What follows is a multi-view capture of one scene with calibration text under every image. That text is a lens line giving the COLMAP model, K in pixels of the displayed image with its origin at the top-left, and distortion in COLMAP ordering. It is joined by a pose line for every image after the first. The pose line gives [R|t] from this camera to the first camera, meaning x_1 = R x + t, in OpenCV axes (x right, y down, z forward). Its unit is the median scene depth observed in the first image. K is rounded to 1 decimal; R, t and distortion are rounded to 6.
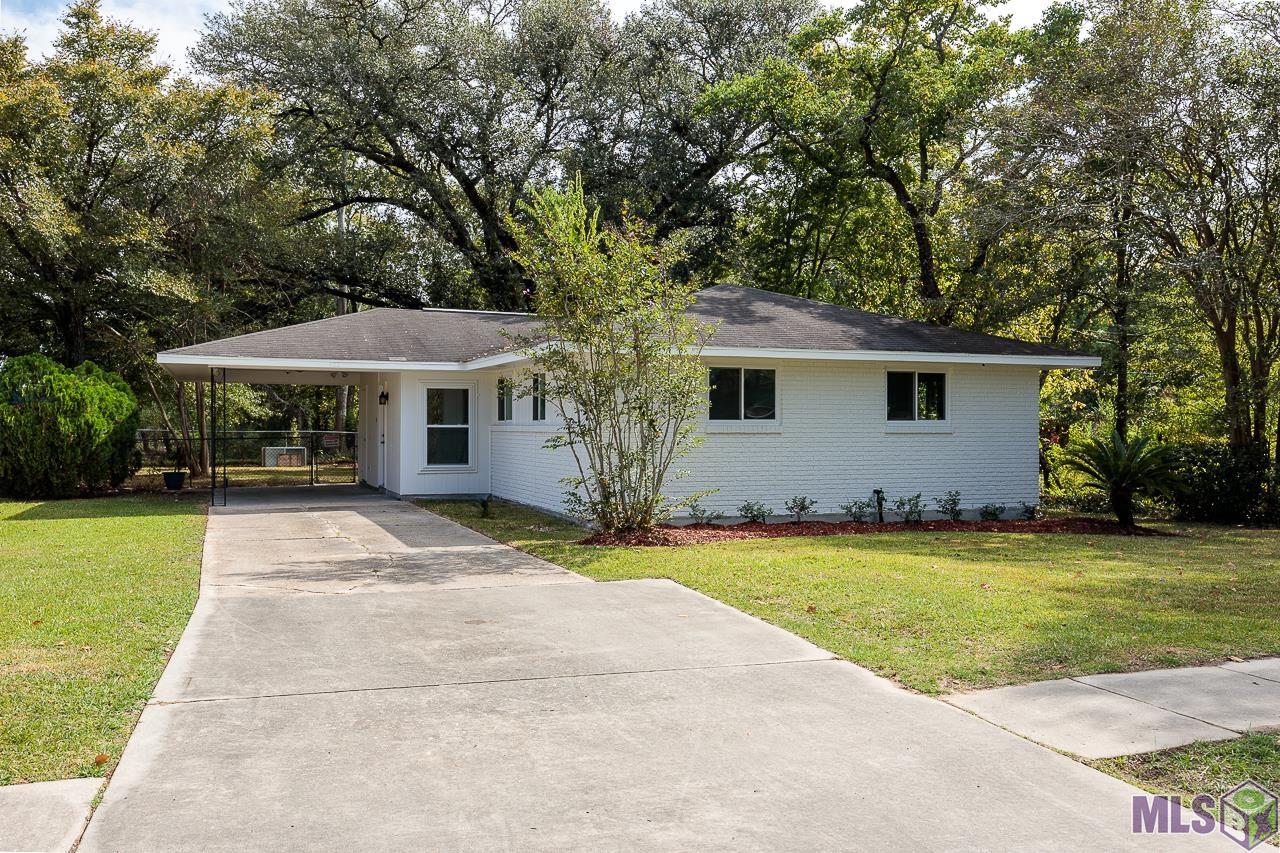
lens RADIAL K [[1108.4, 0, 637.3], [0, 1108.4, 422.5], [0, 0, 1]] dist [-0.045746, -0.013973]
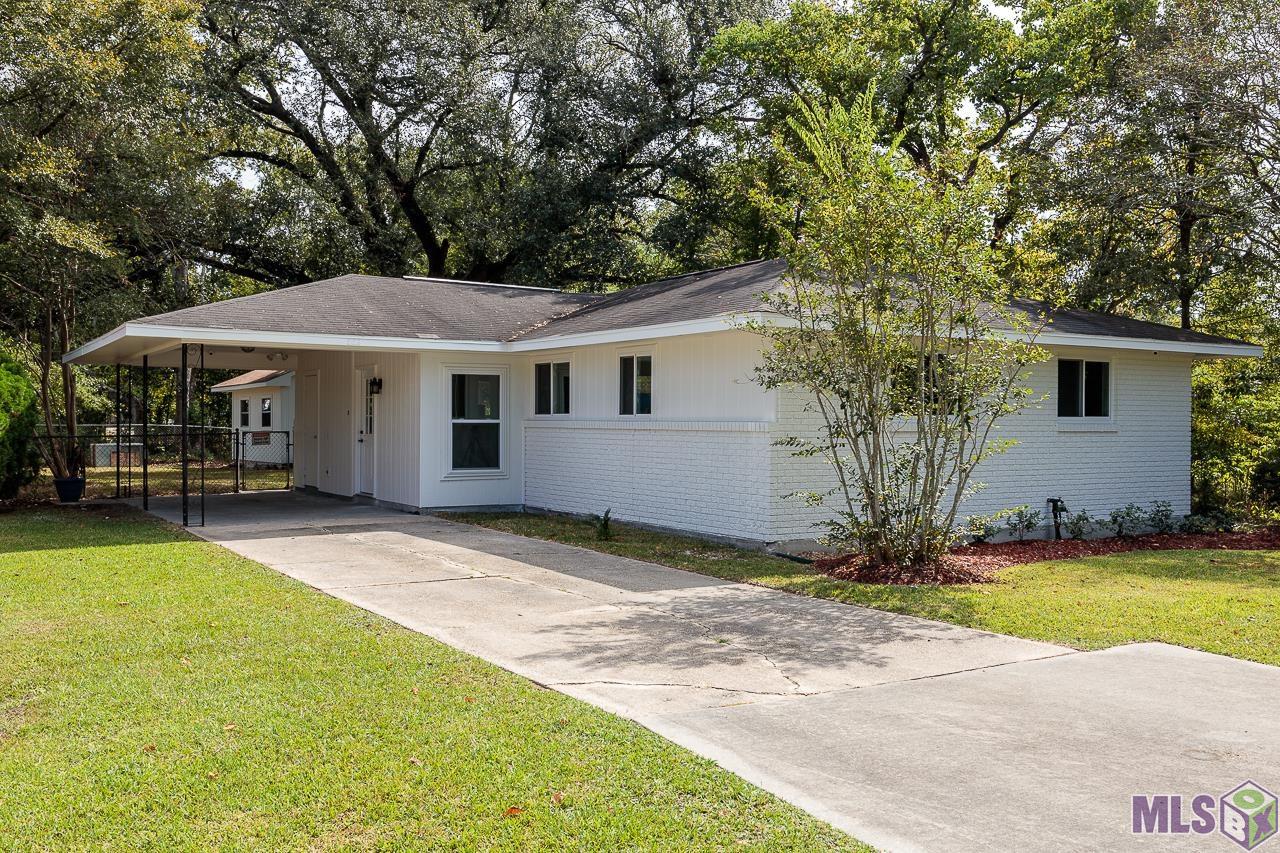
lens RADIAL K [[1108.4, 0, 642.1], [0, 1108.4, 433.6], [0, 0, 1]] dist [-0.045746, -0.013973]
pose [[0.978223, -0.000165, 0.207558, -0.220701], [-0.003775, 0.999820, 0.018589, -0.003100], [-0.207524, -0.018968, 0.978046, 0.188332]]
